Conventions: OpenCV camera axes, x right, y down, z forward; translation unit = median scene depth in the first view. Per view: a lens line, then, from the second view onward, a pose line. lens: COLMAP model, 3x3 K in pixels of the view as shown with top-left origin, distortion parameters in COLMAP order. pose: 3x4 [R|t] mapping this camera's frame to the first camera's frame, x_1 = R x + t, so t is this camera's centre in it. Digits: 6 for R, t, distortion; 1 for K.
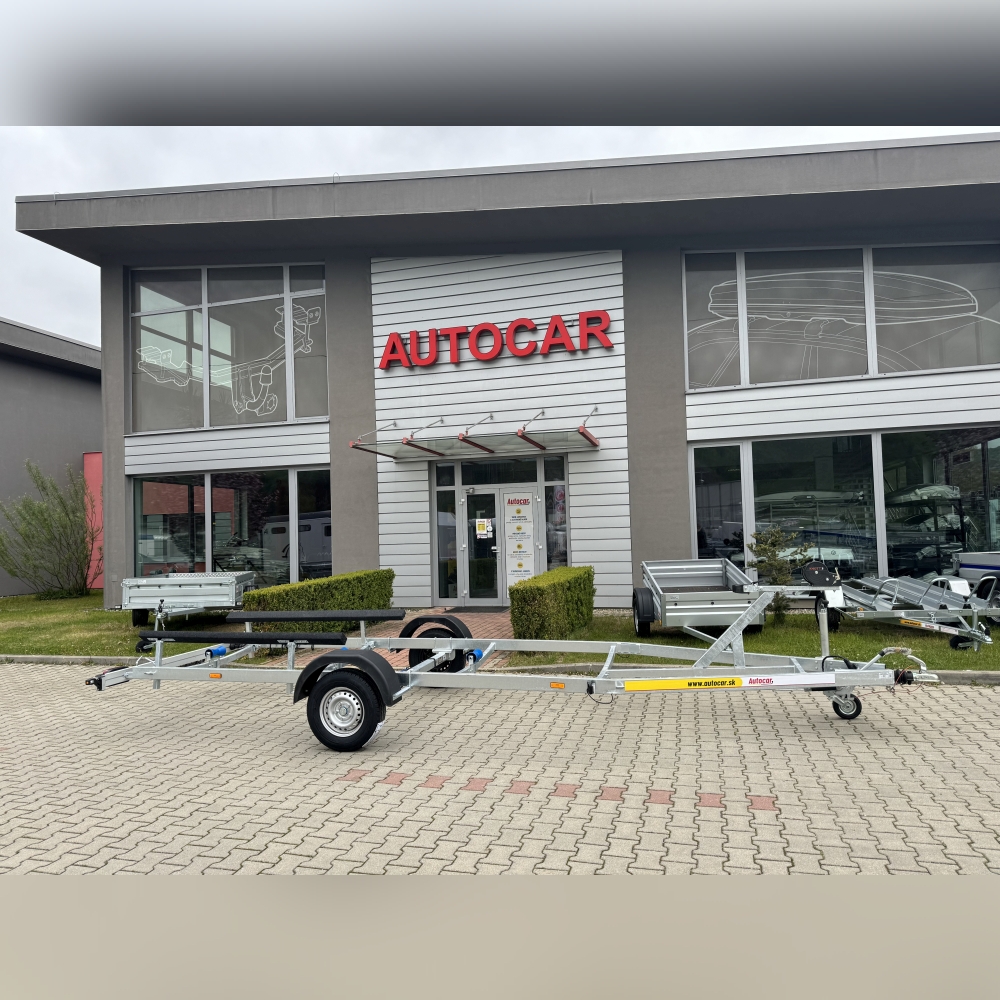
lens RADIAL K [[705.7, 0, 499.0], [0, 705.7, 514.2], [0, 0, 1]] dist [0.056345, -0.074534]
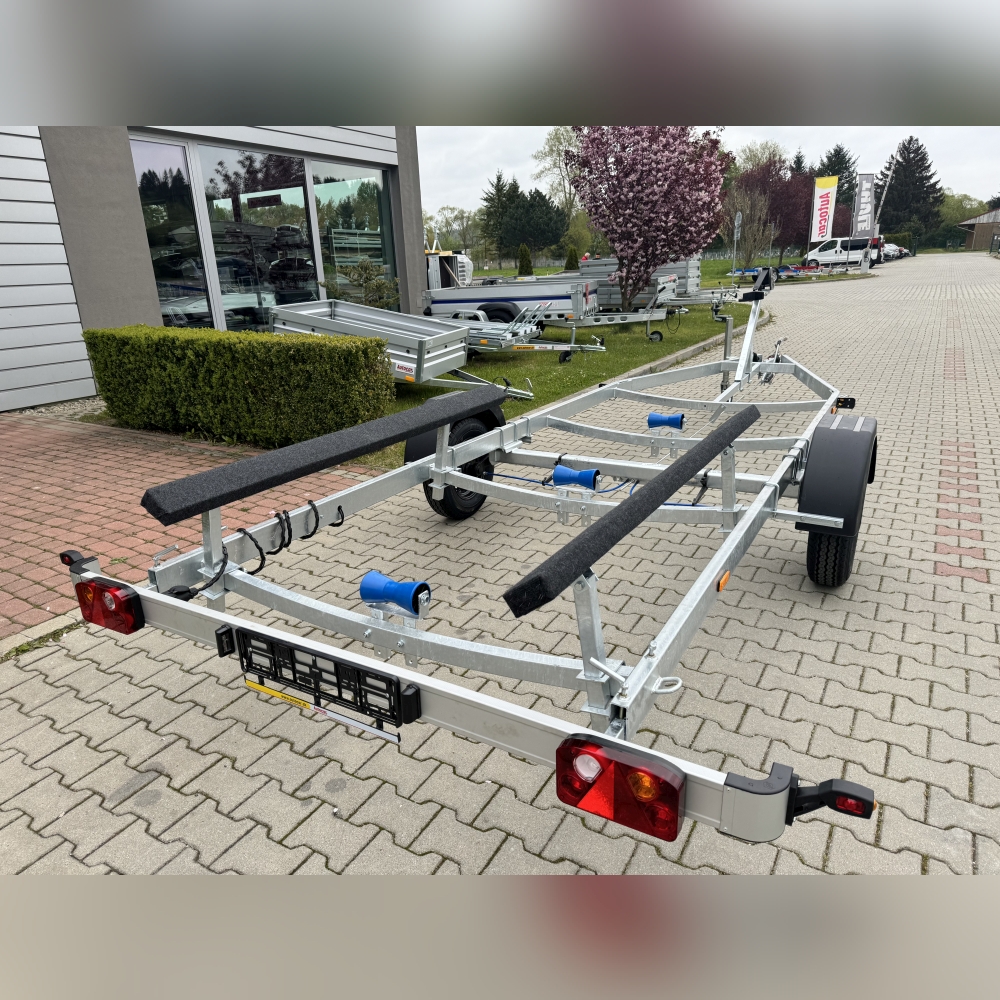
lens RADIAL K [[705.7, 0, 504.9], [0, 705.7, 502.5], [0, 0, 1]] dist [0.056345, -0.074534]
pose [[0.249968, -0.285842, 0.925100, -0.325660], [0.004782, 0.955784, 0.294031, 0.034963], [-0.968242, -0.069075, 0.240283, 0.443849]]
